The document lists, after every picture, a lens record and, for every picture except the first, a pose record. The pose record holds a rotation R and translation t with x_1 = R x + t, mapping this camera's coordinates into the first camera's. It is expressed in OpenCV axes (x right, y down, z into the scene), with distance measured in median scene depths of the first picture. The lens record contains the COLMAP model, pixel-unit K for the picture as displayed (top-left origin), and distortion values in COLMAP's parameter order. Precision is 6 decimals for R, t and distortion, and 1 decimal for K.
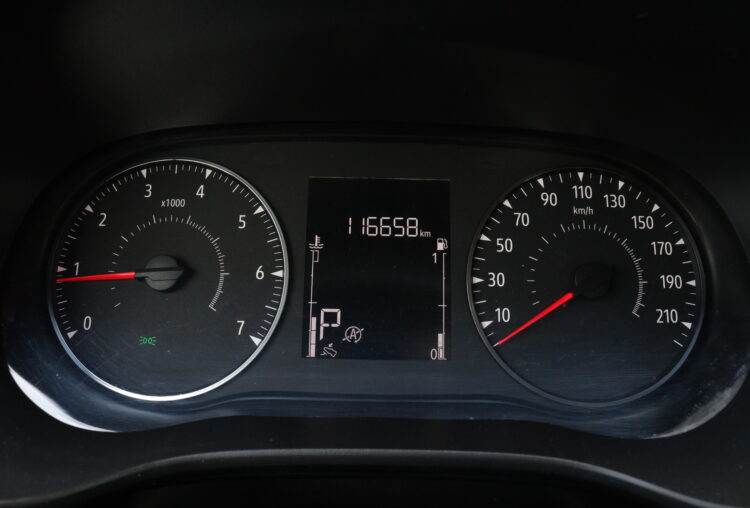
lens RADIAL K [[621.3, 0, 375.6], [0, 621.3, 252.9], [0, 0, 1]] dist [-0.159145, 0.127657]
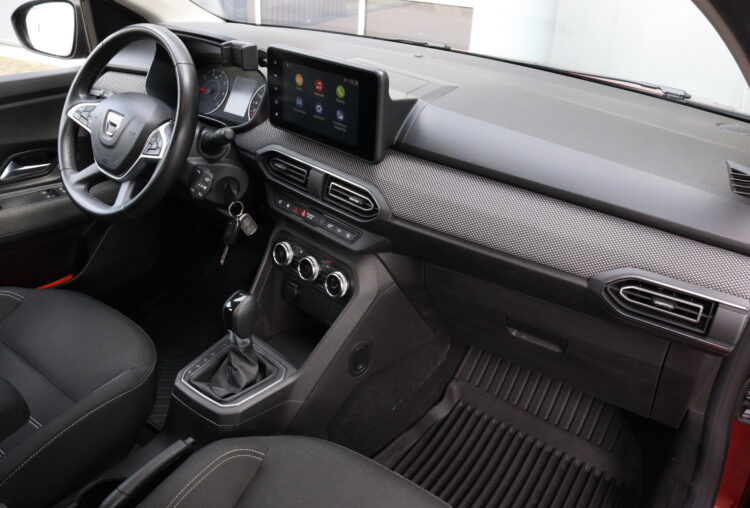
lens RADIAL K [[621.3, 0, 385.5], [0, 621.3, 247.5], [0, 0, 1]] dist [-0.159145, 0.127657]
pose [[0.811740, 0.296811, -0.502972, 3.634519], [-0.237901, 0.954584, 0.179368, 0.023076], [0.533367, -0.025943, 0.845486, -2.435422]]
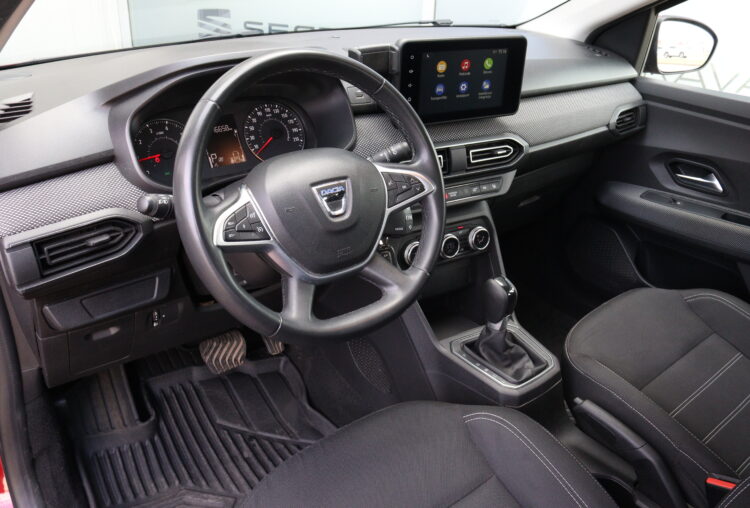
lens RADIAL K [[621.3, 0, 380.1], [0, 621.3, 247.4], [0, 0, 1]] dist [-0.159145, 0.127657]
pose [[0.783429, -0.270049, 0.559743, -1.403220], [0.188377, 0.961473, 0.200209, 0.080479], [-0.592244, -0.051407, 0.804117, -2.375499]]
